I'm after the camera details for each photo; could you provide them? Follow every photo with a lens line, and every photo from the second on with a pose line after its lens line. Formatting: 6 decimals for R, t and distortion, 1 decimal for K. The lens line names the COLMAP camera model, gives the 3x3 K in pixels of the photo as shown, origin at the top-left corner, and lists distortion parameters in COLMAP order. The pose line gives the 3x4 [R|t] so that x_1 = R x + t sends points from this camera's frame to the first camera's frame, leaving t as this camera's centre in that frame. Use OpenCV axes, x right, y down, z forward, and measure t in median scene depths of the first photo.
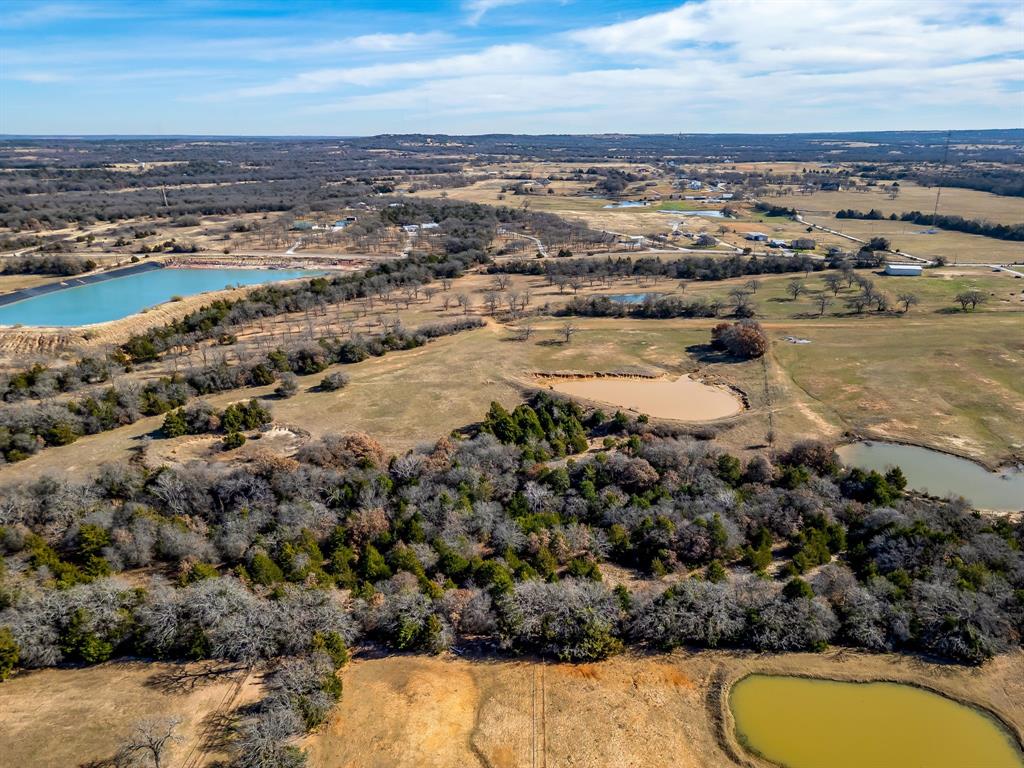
lens RADIAL K [[734.4, 0, 520.6], [0, 734.4, 366.1], [0, 0, 1]] dist [0.072406, -0.071647]
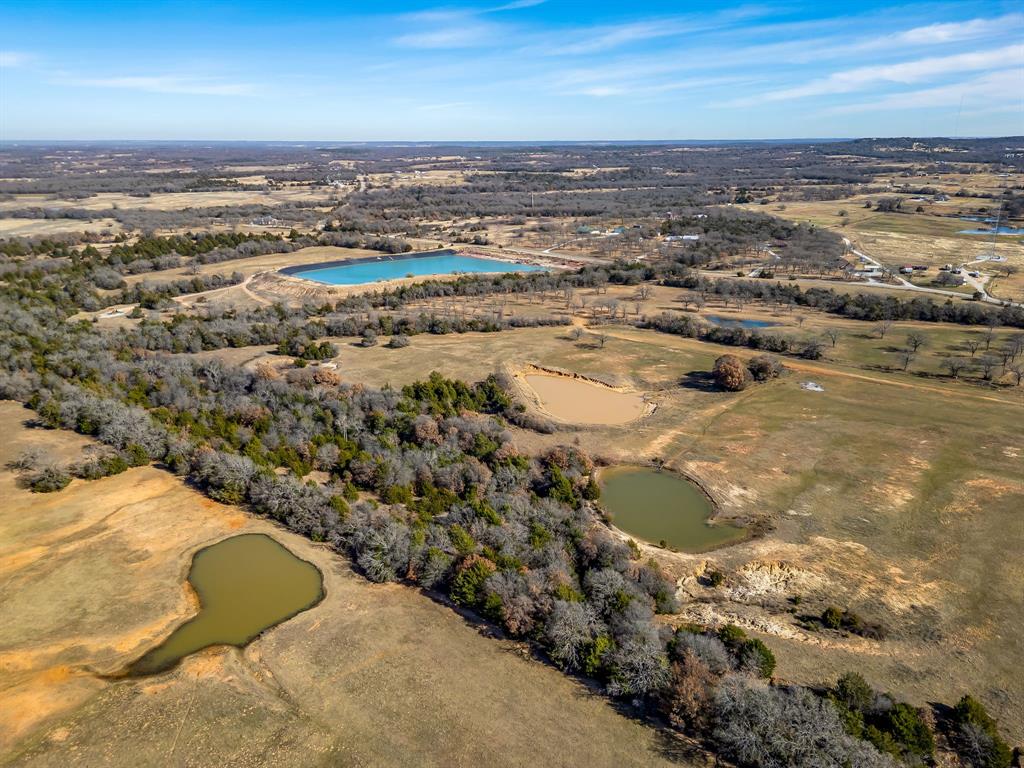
lens RADIAL K [[734.4, 0, 520.6], [0, 734.4, 366.1], [0, 0, 1]] dist [0.072406, -0.071647]
pose [[0.789378, 0.179778, -0.586994, 0.566032], [-0.181035, 0.981809, 0.057245, -0.042486], [0.586608, 0.061078, 0.807565, 0.013896]]
